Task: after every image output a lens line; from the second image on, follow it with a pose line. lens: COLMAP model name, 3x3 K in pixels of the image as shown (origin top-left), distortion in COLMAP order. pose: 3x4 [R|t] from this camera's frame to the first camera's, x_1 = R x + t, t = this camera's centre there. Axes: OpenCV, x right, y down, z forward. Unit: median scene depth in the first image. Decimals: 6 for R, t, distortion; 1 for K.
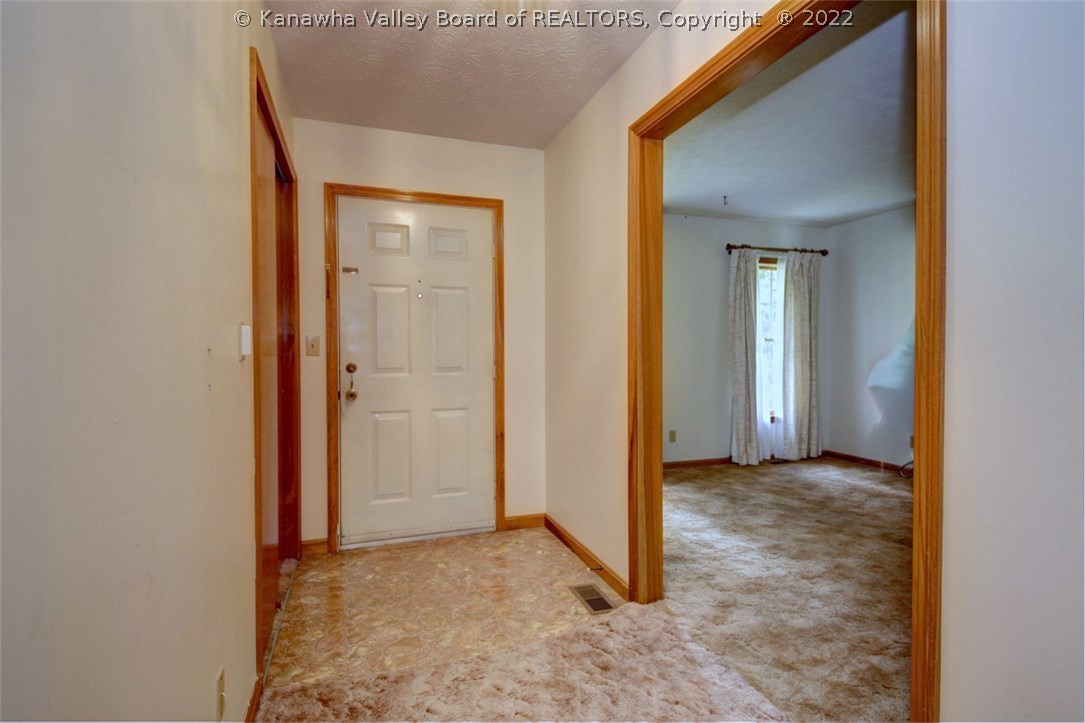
lens RADIAL K [[520.3, 0, 542.5], [0, 520.3, 361.5], [0, 0, 1]] dist [0.038687, -0.034652]
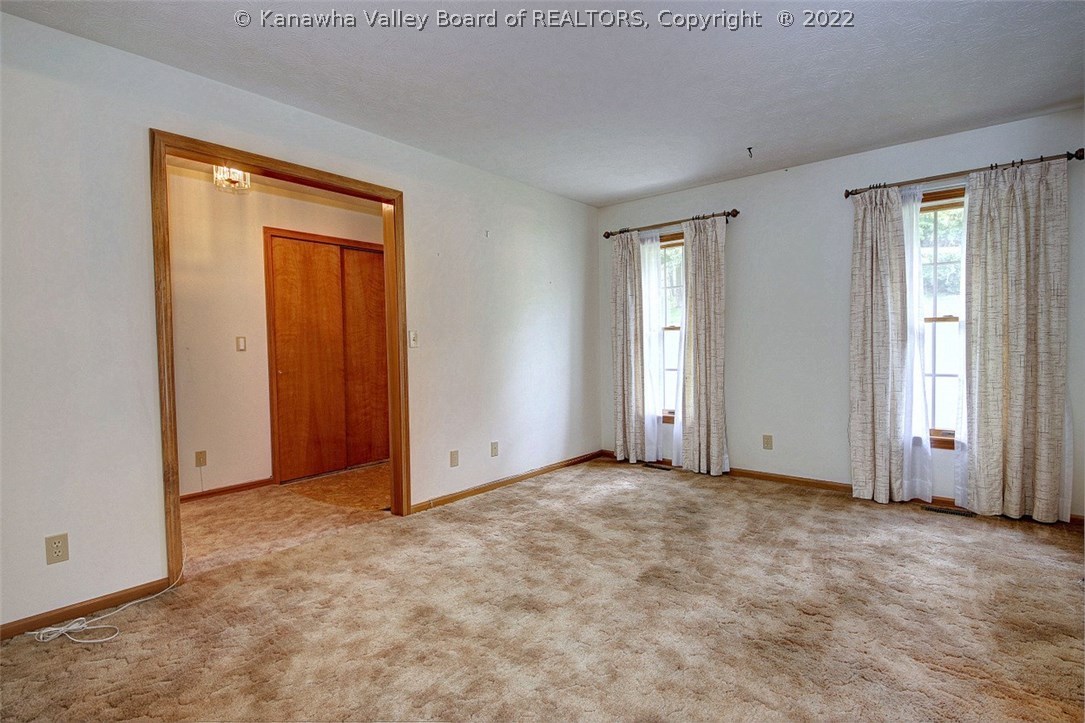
lens RADIAL K [[520.3, 0, 542.5], [0, 520.3, 361.5], [0, 0, 1]] dist [0.038687, -0.034652]
pose [[0.540234, 0.027886, -0.841053, 1.015769], [-0.000742, 0.999466, 0.032662, -0.014634], [0.841515, -0.017021, 0.539966, 0.339267]]
